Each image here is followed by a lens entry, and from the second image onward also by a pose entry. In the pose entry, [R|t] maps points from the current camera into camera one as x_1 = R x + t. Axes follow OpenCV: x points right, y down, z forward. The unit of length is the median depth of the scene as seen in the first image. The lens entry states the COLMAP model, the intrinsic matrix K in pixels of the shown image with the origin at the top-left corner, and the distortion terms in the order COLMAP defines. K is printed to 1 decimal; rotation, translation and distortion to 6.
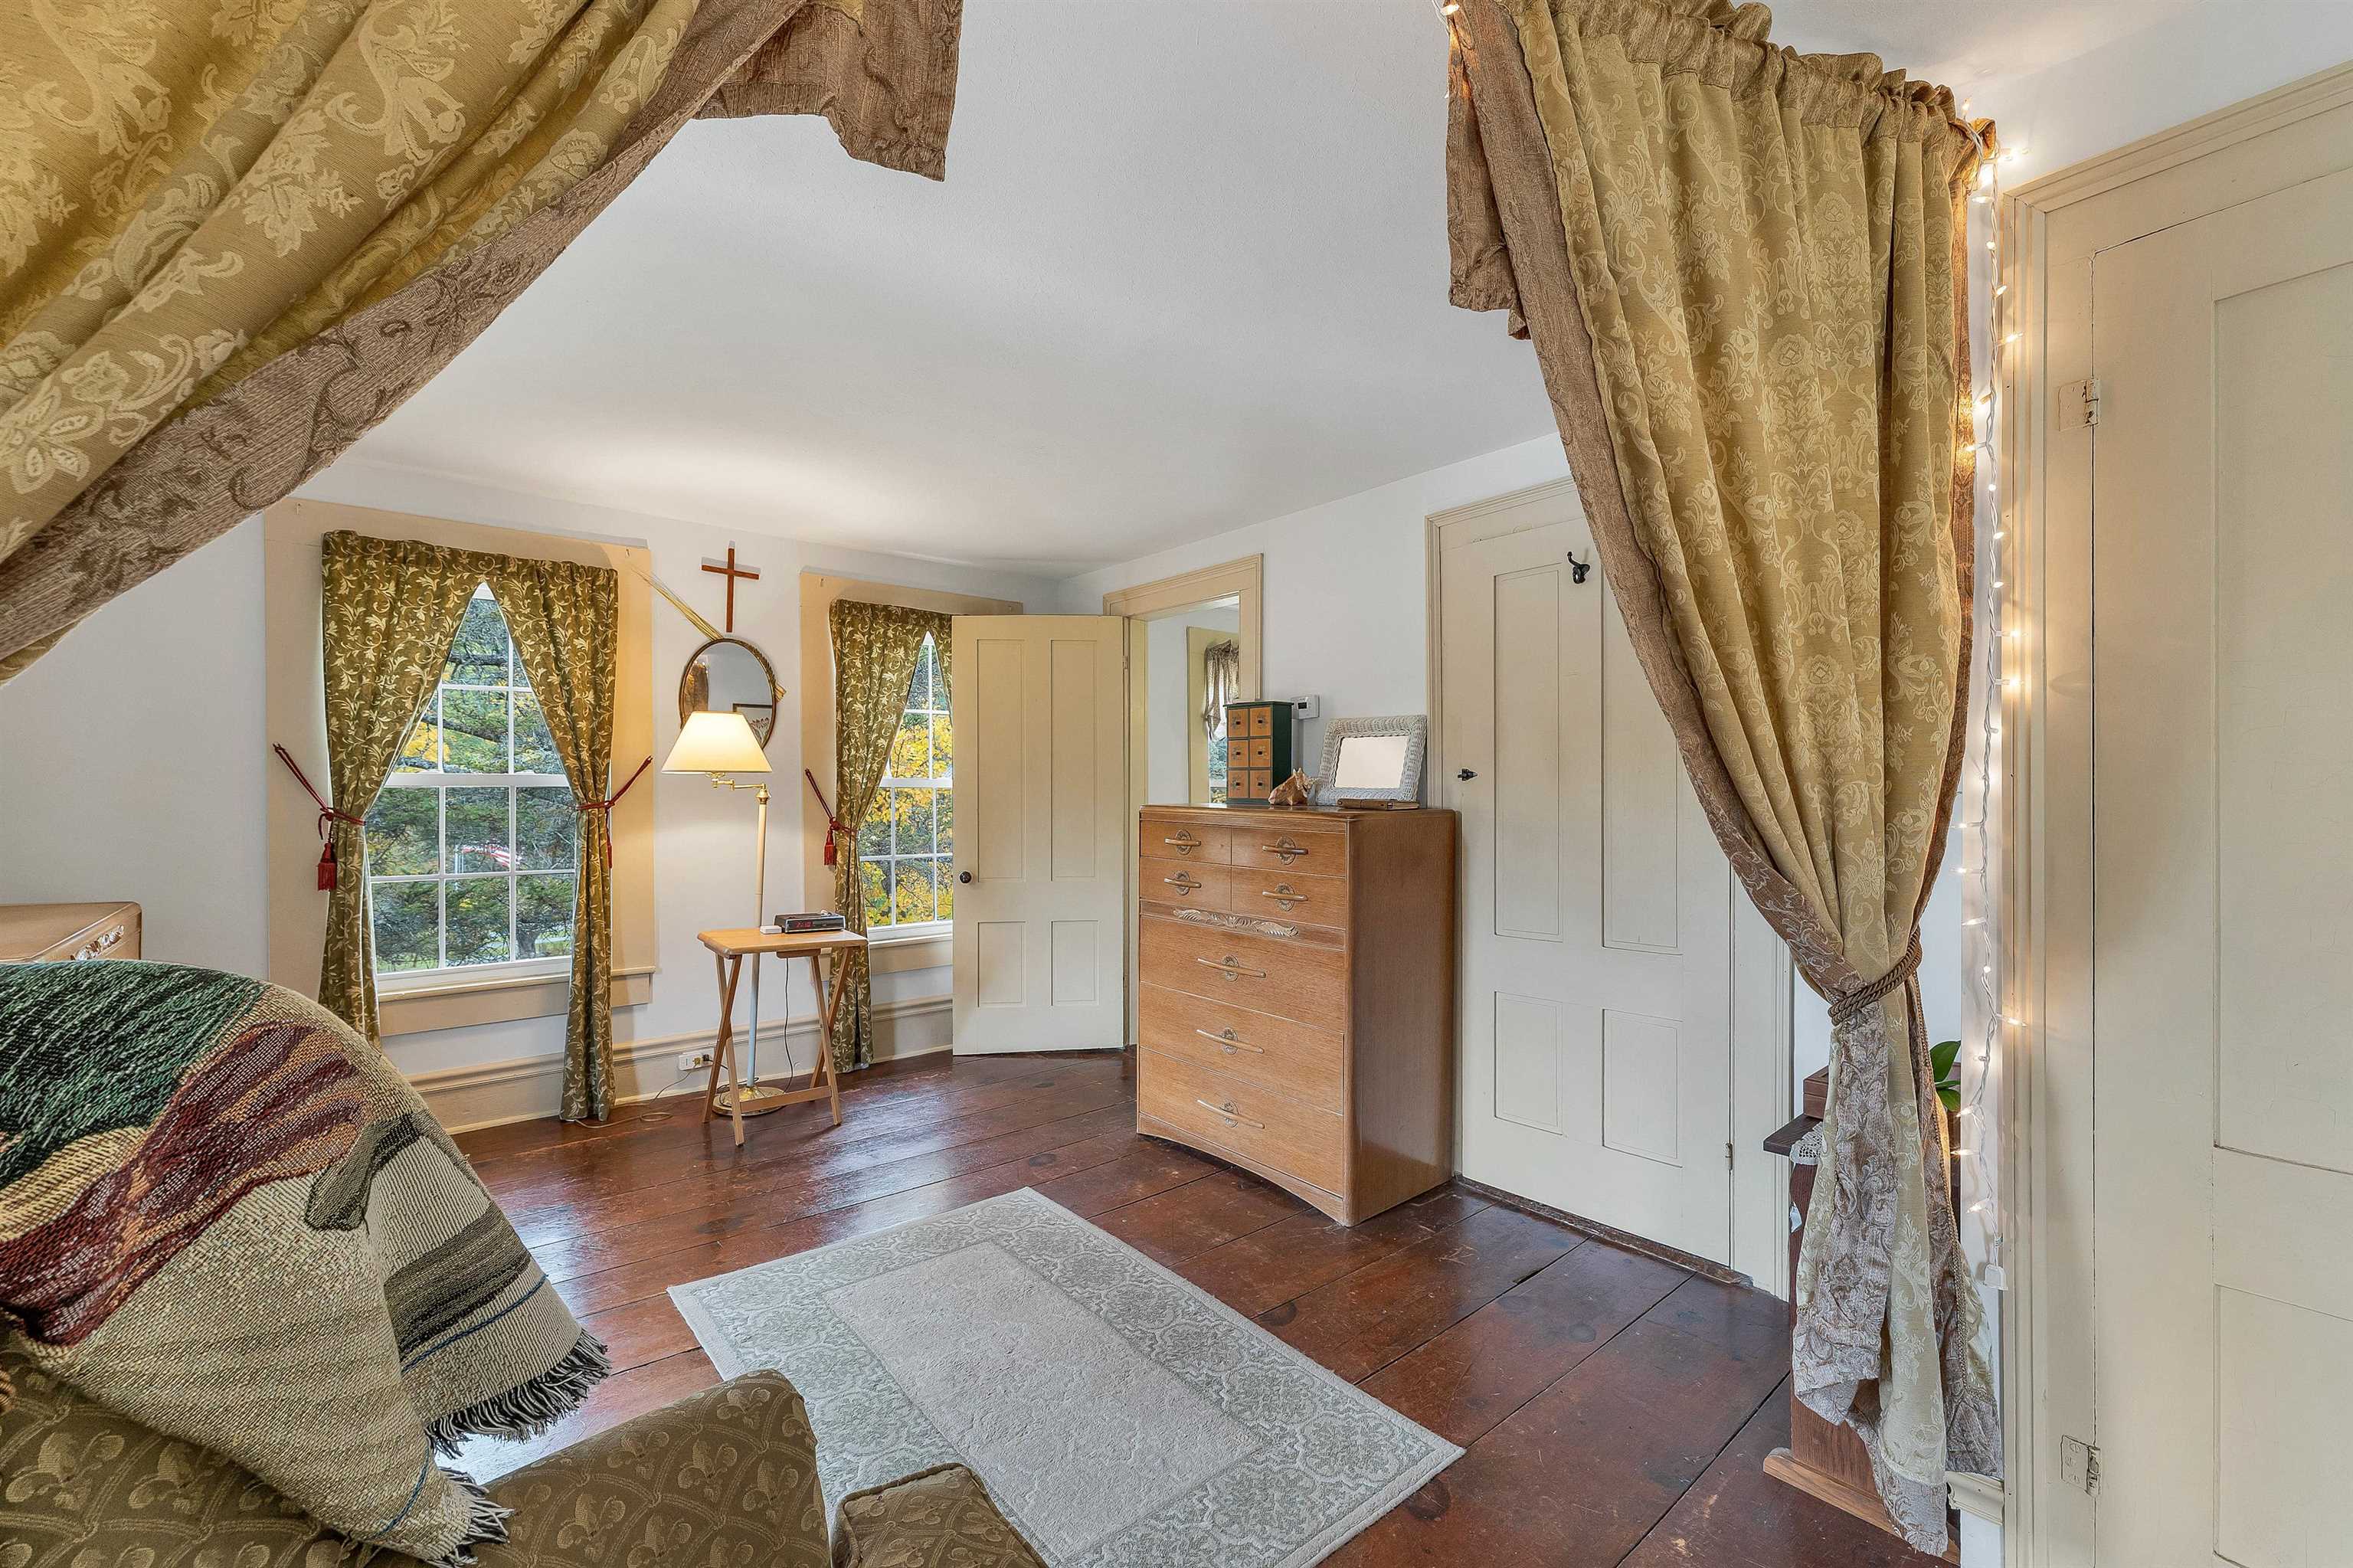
lens RADIAL K [[999.1, 0, 1181.5], [0, 999.1, 779.5], [0, 0, 1]] dist [-0.001155, -0.000071]
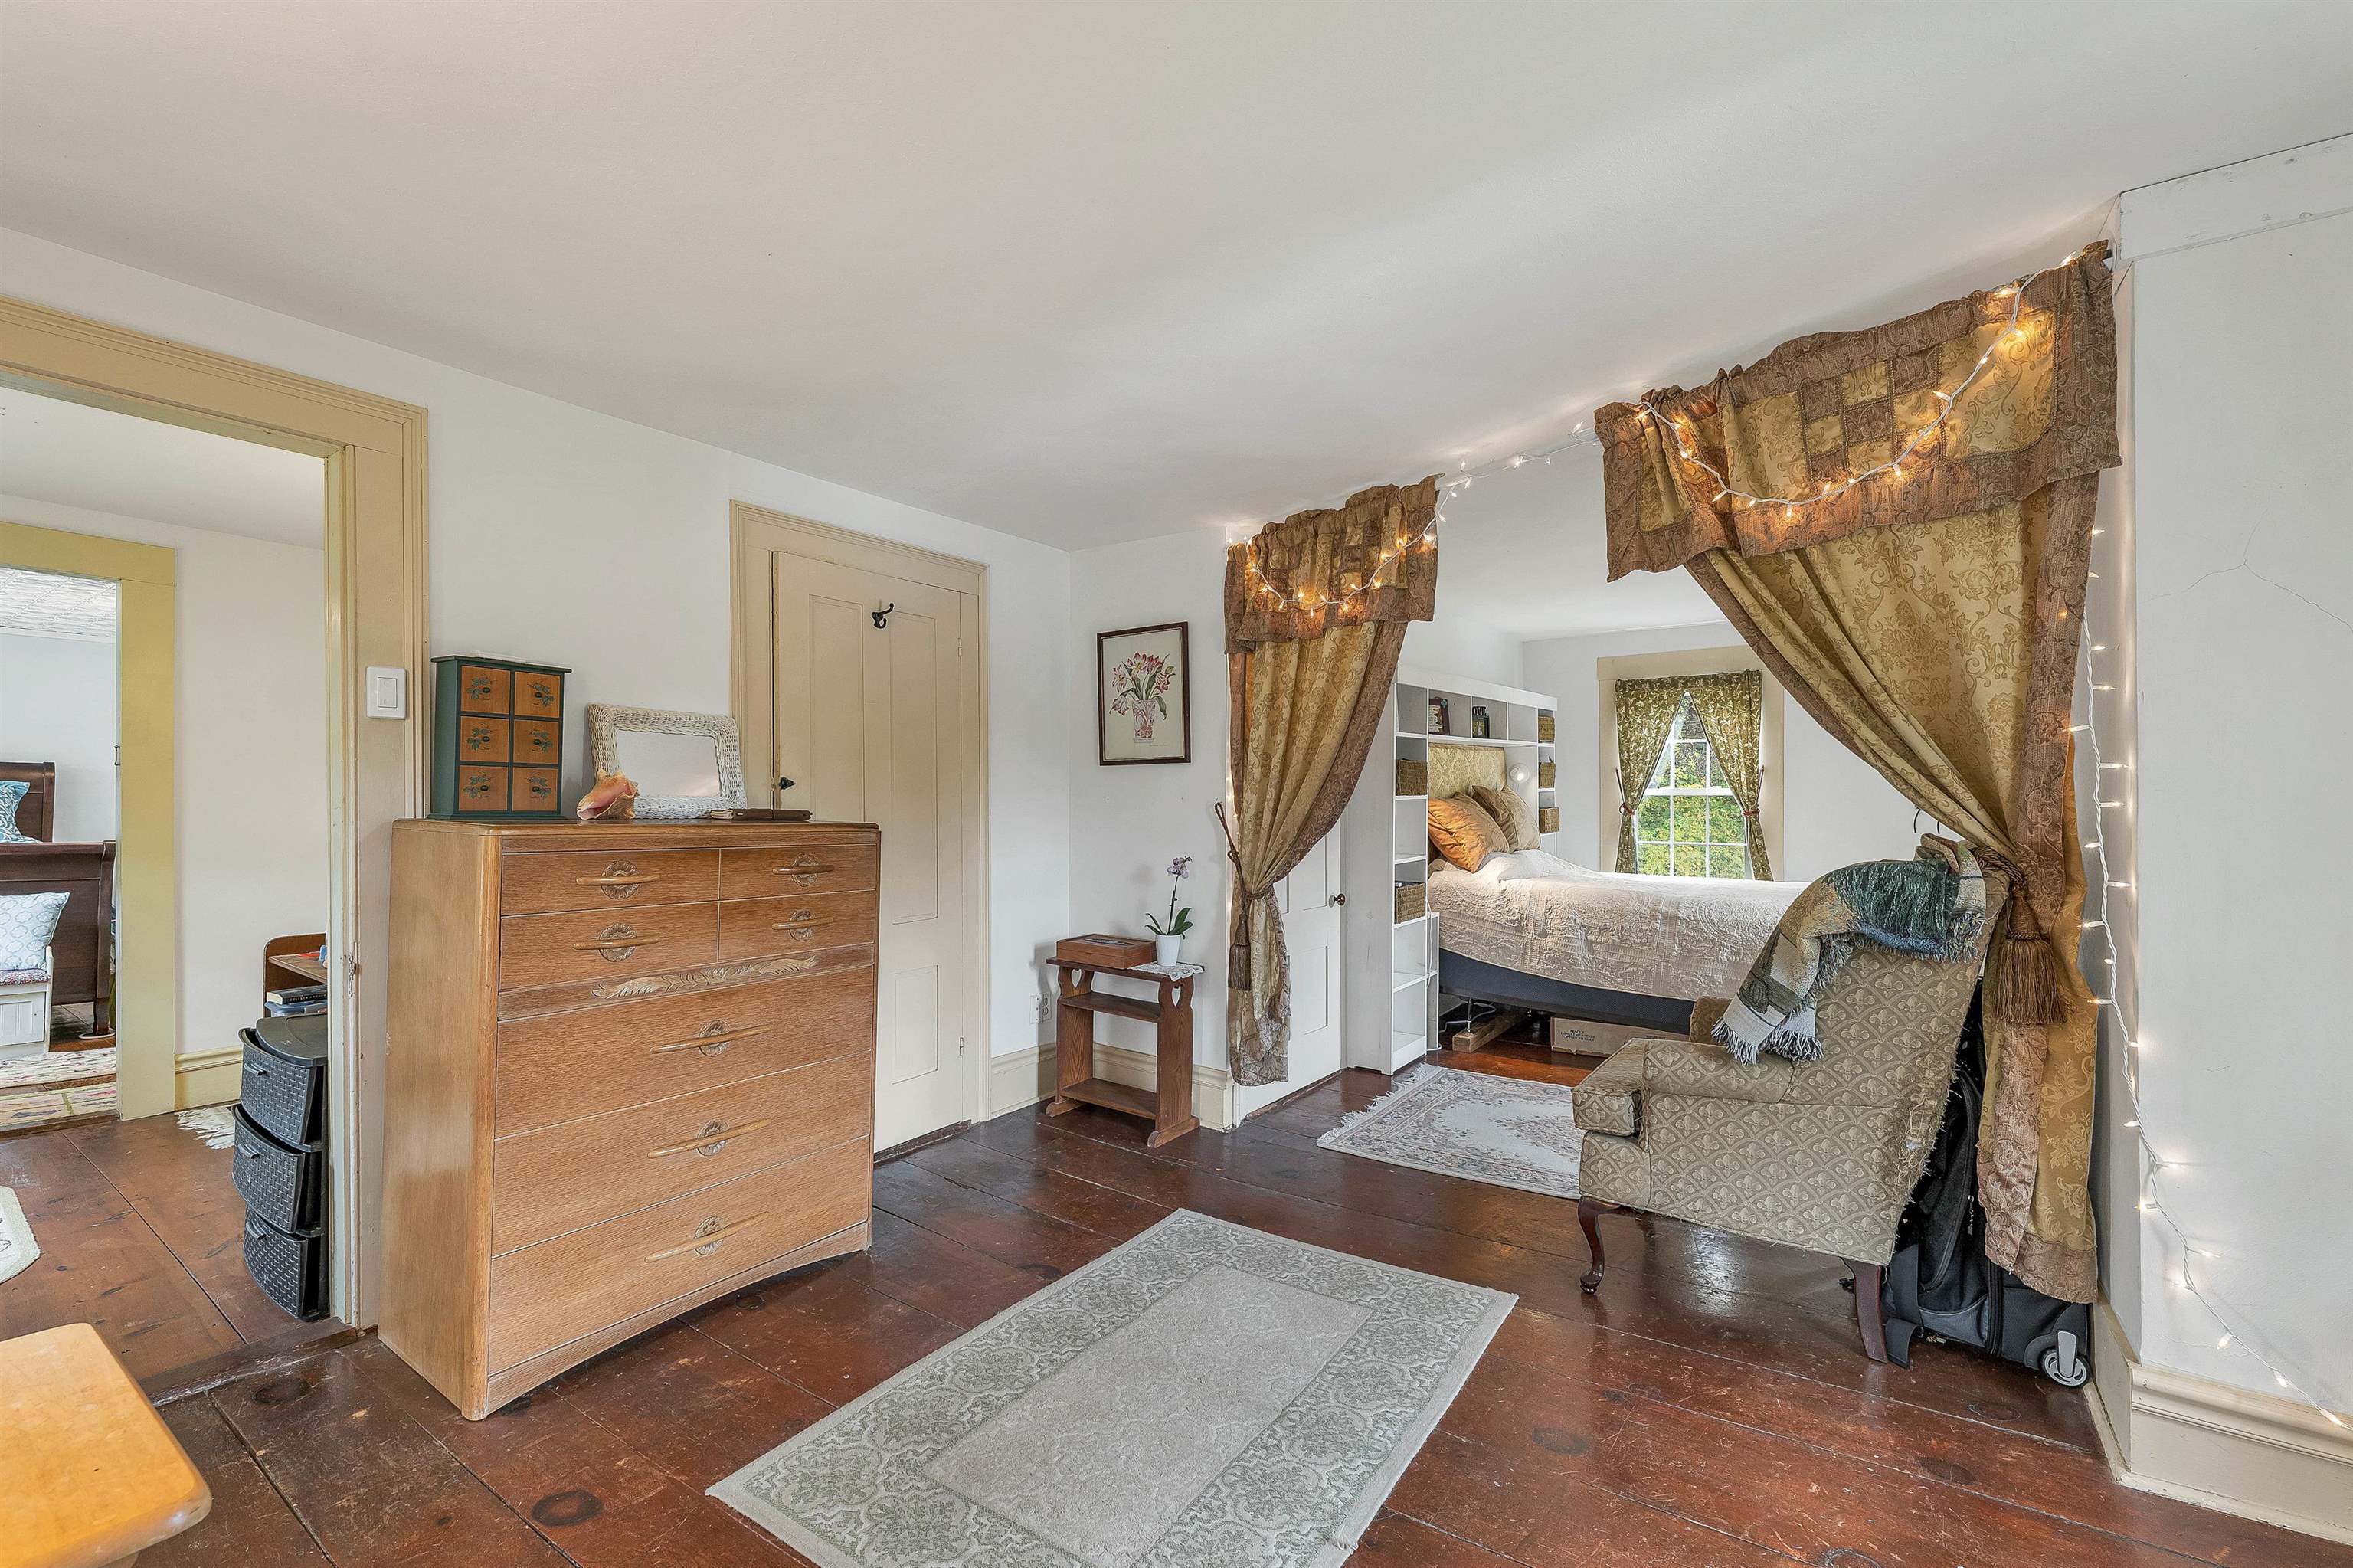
lens RADIAL K [[999.1, 0, 1181.5], [0, 999.1, 779.5], [0, 0, 1]] dist [-0.001155, -0.000071]
pose [[-0.291109, 0.016322, 0.956551, -0.775891], [-0.012194, 0.999710, -0.020769, 0.007484], [-0.956612, -0.017710, -0.290825, 0.900483]]
